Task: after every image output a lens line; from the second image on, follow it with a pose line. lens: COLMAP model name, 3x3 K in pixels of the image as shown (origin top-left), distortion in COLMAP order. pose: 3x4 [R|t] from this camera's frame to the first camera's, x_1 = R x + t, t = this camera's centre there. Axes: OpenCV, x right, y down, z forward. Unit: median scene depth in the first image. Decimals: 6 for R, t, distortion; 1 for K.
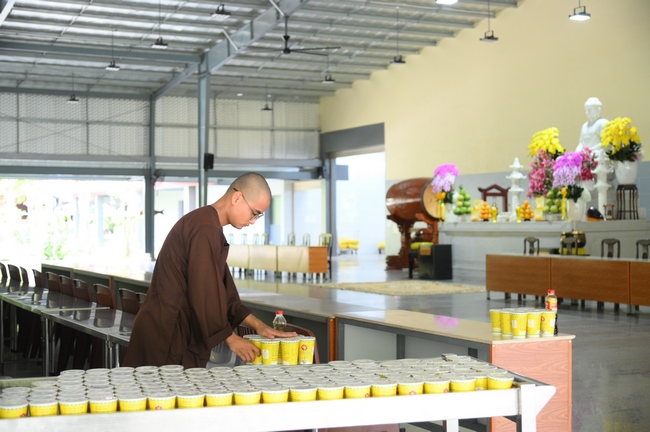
lens RADIAL K [[1043.8, 0, 323.8], [0, 1043.8, 214.5], [0, 0, 1]] dist [-0.047719, 0.000000]
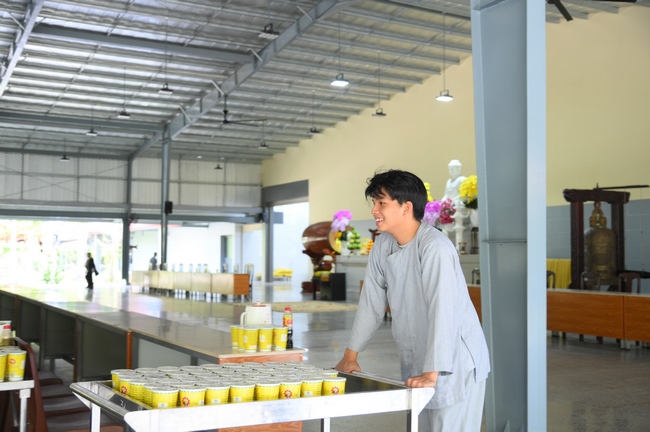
lens RADIAL K [[784.6, 0, 327.2], [0, 784.6, 216.2], [0, 0, 1]] dist [-0.051707, 0.000000]
pose [[0.998685, 0.009369, 0.050396, 0.039798], [-0.007101, 0.998962, -0.044994, 0.002132], [-0.050765, 0.044577, 0.997715, 0.028589]]
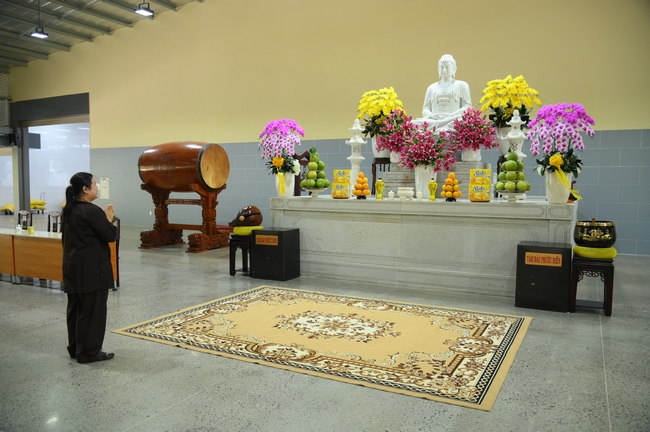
lens RADIAL K [[510.0, 0, 324.3], [0, 510.0, 212.6], [0, 0, 1]] dist [-0.042956, 0.004344]
pose [[0.814658, -0.028595, 0.579236, -0.056800], [-0.011878, 0.997751, 0.065962, -0.005322], [-0.579820, -0.060616, 0.812487, 0.548315]]
